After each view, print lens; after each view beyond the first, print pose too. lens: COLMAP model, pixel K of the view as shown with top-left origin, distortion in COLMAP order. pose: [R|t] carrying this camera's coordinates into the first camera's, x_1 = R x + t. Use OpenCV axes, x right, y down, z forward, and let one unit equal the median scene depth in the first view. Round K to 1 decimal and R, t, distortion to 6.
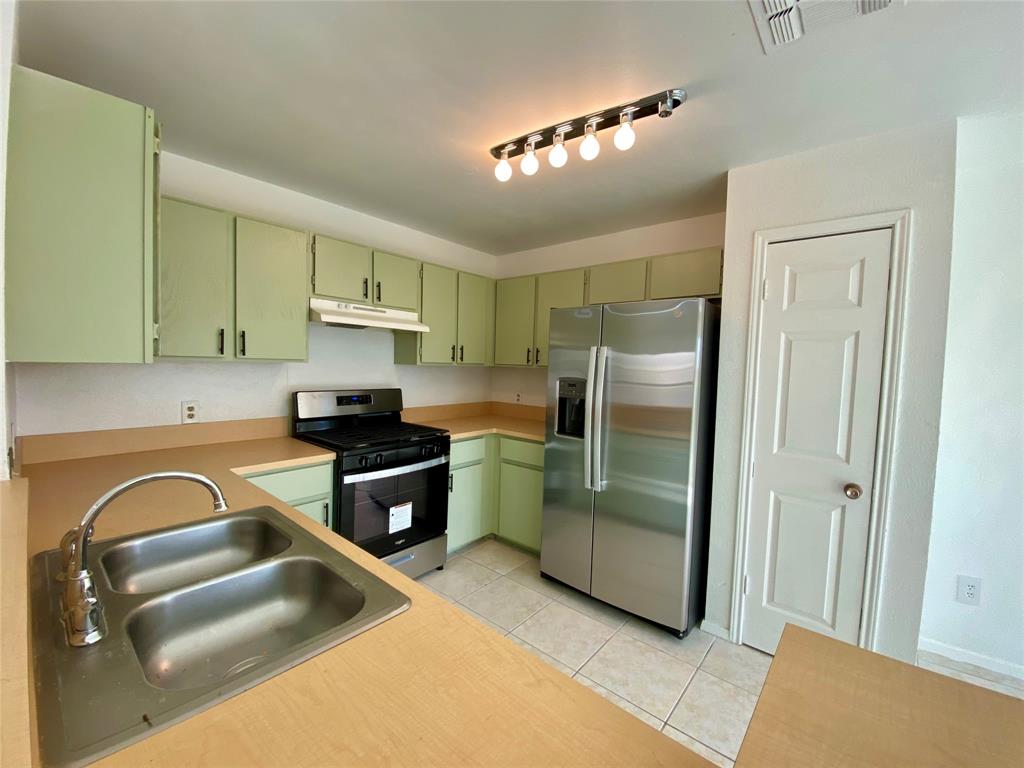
lens RADIAL K [[414.7, 0, 513.1], [0, 414.7, 382.3], [0, 0, 1]] dist [0.015895, -0.014186]
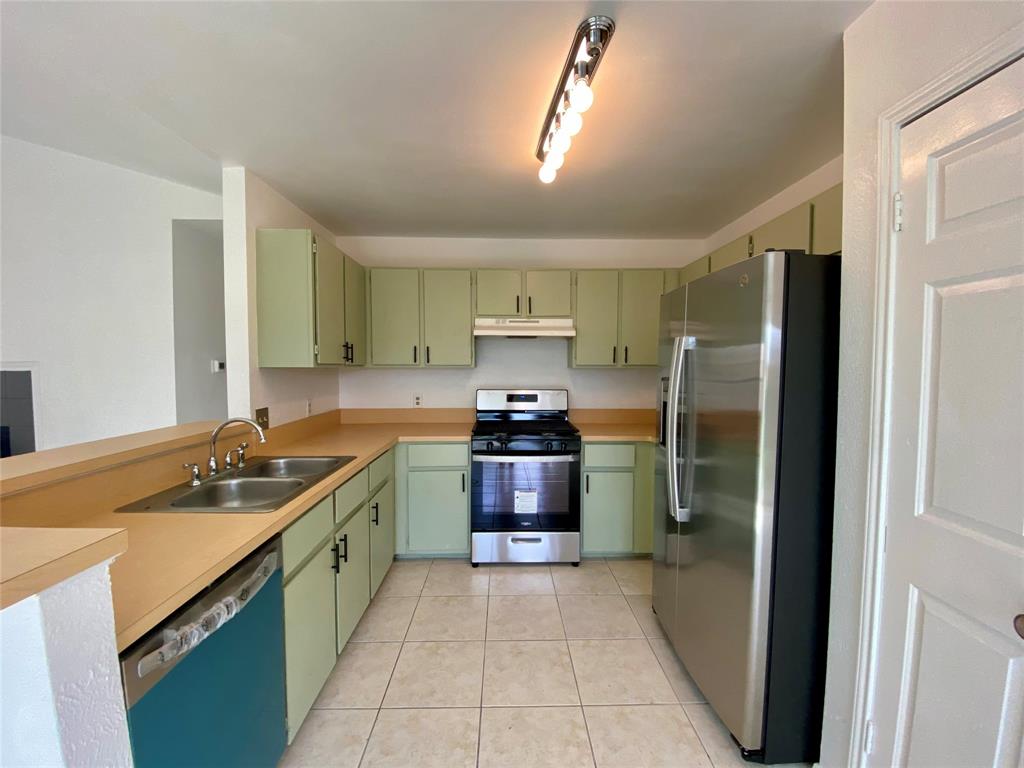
lens RADIAL K [[414.7, 0, 510.7], [0, 414.7, 380.2], [0, 0, 1]] dist [0.015895, -0.014186]
pose [[0.663629, -0.001918, -0.748060, 0.574920], [-0.017600, 0.999680, -0.018177, 0.015033], [0.747855, 0.025229, 0.663383, 0.221847]]
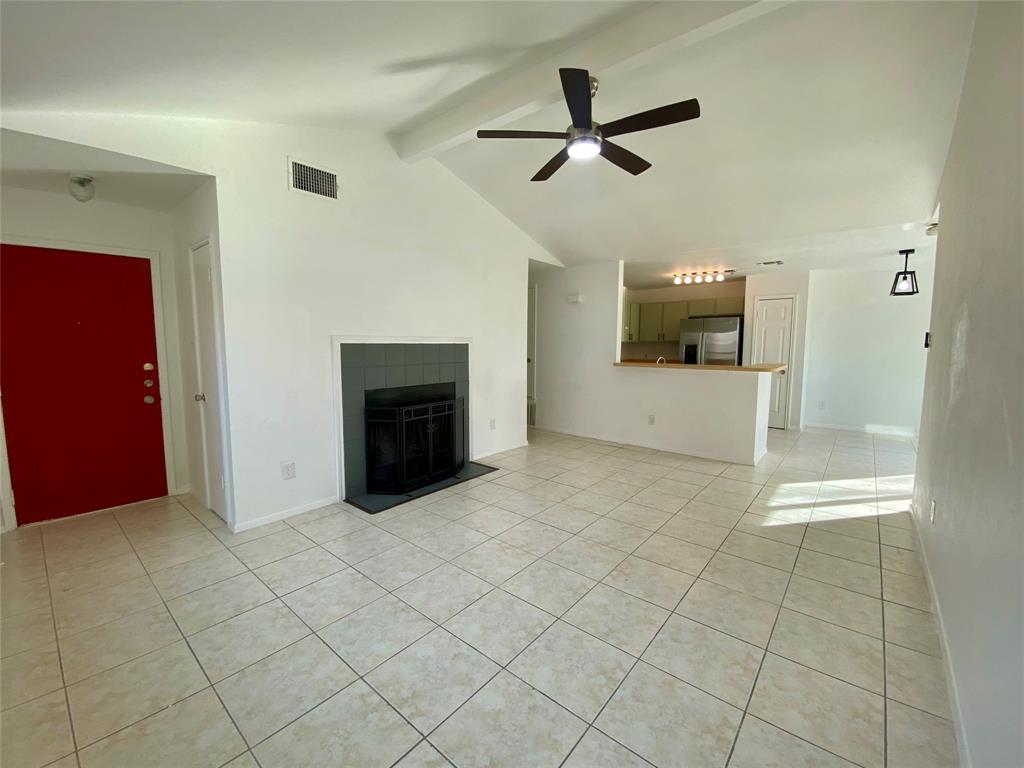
lens RADIAL K [[414.7, 0, 512.9], [0, 414.7, 381.8], [0, 0, 1]] dist [0.015895, -0.014186]
pose [[0.999406, -0.033987, 0.005713, -1.141878], [0.033722, 0.998571, 0.041453, 0.089506], [-0.007114, -0.041236, 0.999124, -1.917631]]
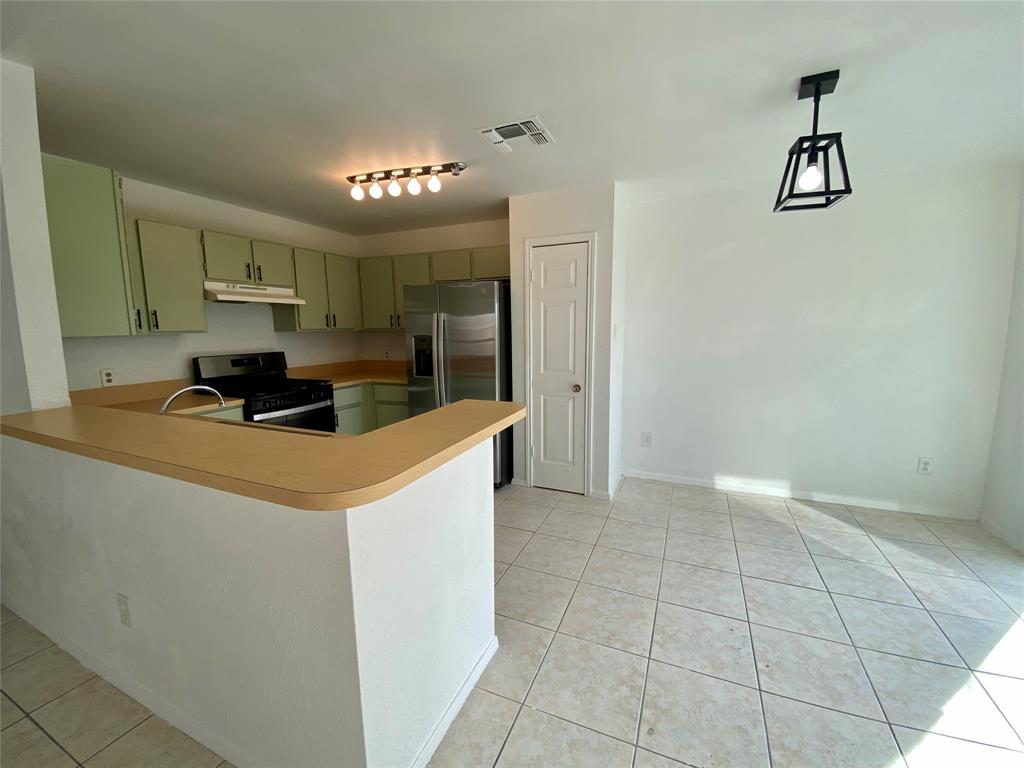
lens RADIAL K [[414.7, 0, 511.6], [0, 414.7, 384.0], [0, 0, 1]] dist [0.015895, -0.014186]
pose [[0.955164, -0.082724, 0.284286, 0.018112], [0.056457, 0.993445, 0.099392, 0.033518], [-0.290645, -0.078886, 0.953574, -0.492628]]
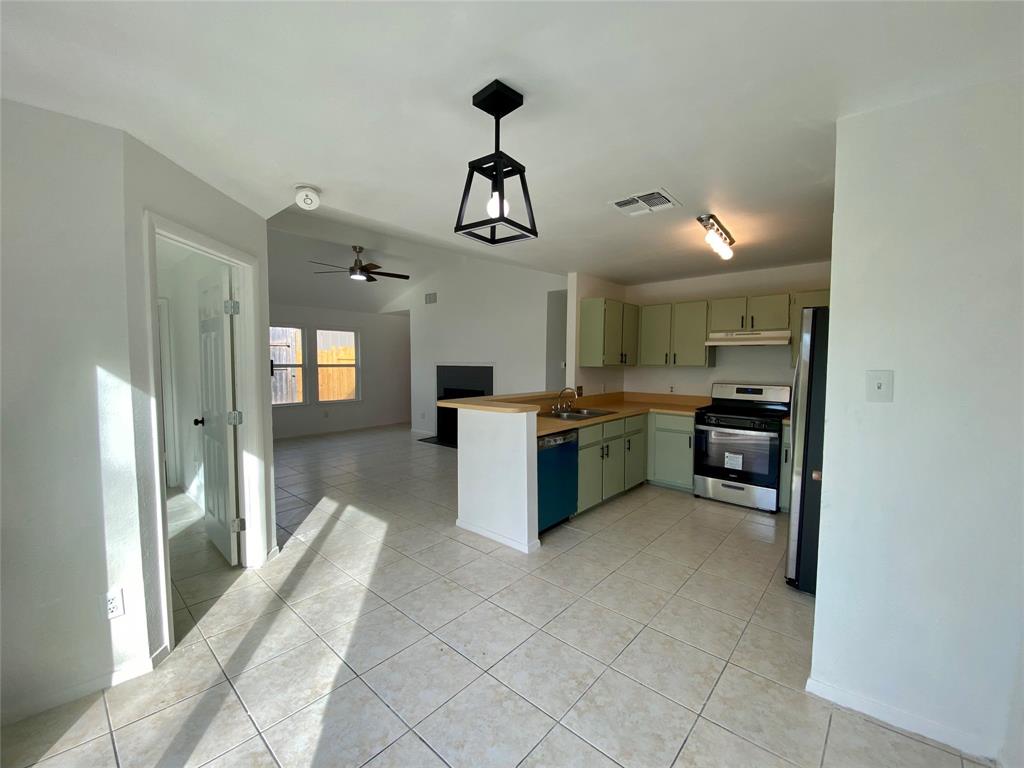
lens RADIAL K [[414.7, 0, 516.8], [0, 414.7, 384.5], [0, 0, 1]] dist [0.015895, -0.014186]
pose [[-0.009654, 0.023608, -0.999675, 1.439315], [-0.056062, 0.998136, 0.024113, 0.034401], [0.998381, 0.056277, -0.008313, 0.150463]]
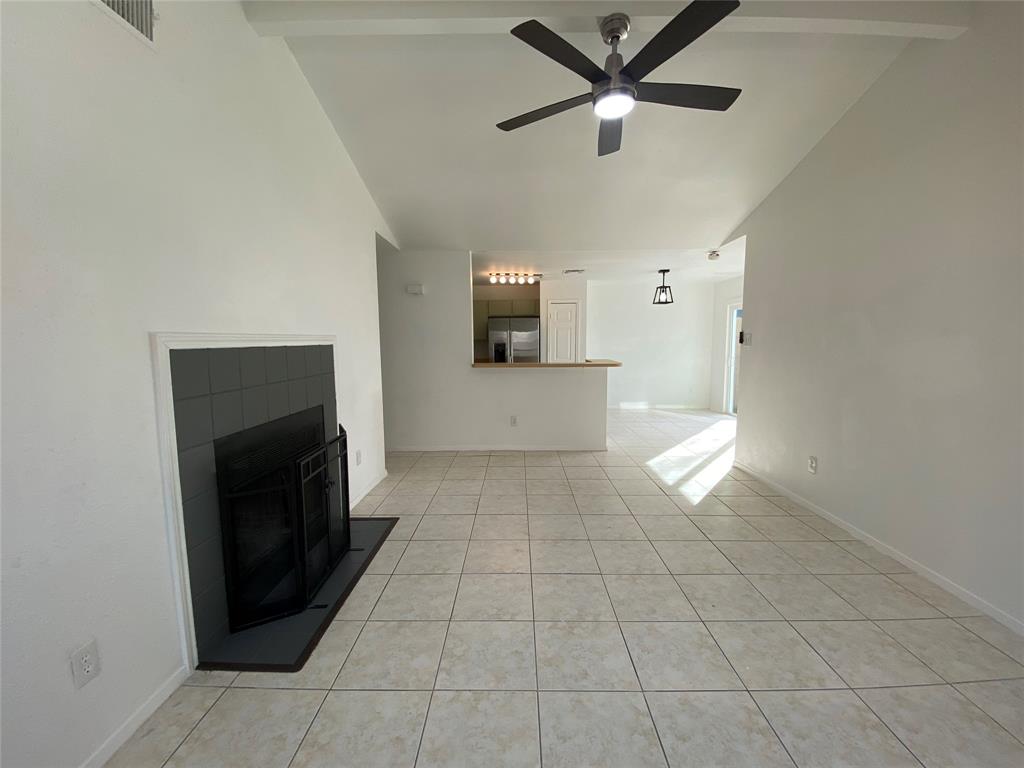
lens RADIAL K [[414.7, 0, 510.8], [0, 414.7, 379.6], [0, 0, 1]] dist [0.015895, -0.014186]
pose [[0.769938, -0.100977, 0.630078, -1.720168], [0.069078, 0.994787, 0.075015, 0.034341], [-0.634369, -0.014232, 0.772900, -1.361238]]
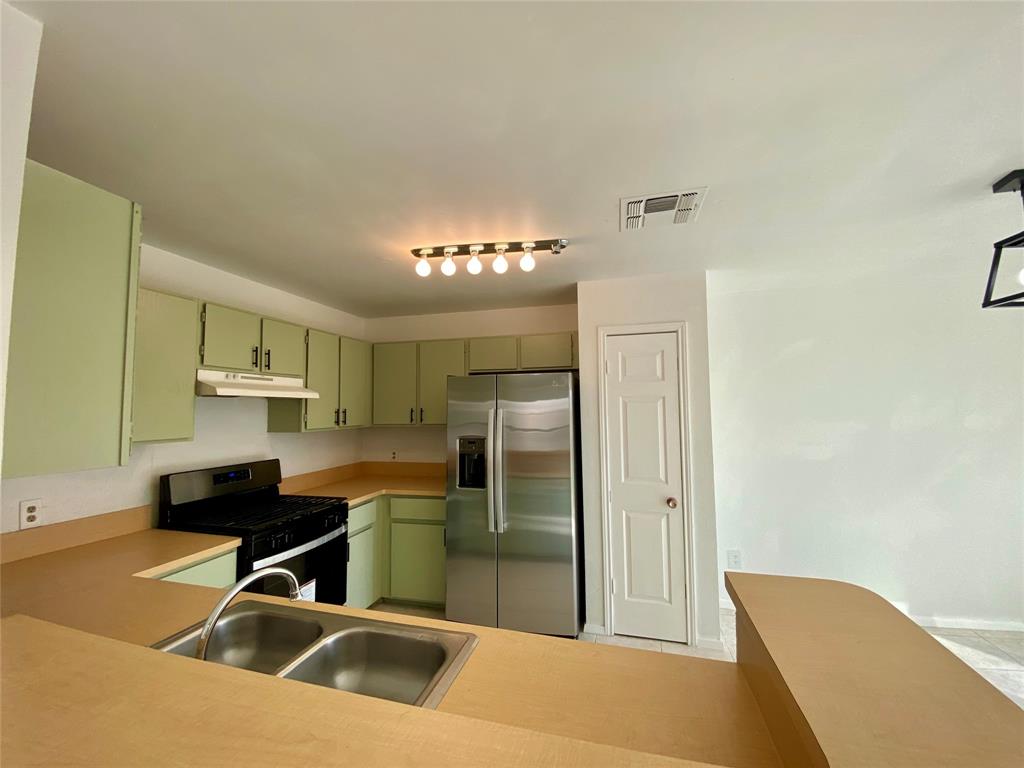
lens RADIAL K [[414.7, 0, 512.2], [0, 414.7, 381.1], [0, 0, 1]] dist [0.015895, -0.014186]
pose [[0.904772, -0.012902, 0.425702, -0.251940], [0.059852, 0.993473, -0.097099, -0.046637], [-0.421671, 0.113331, 0.899639, -0.114640]]
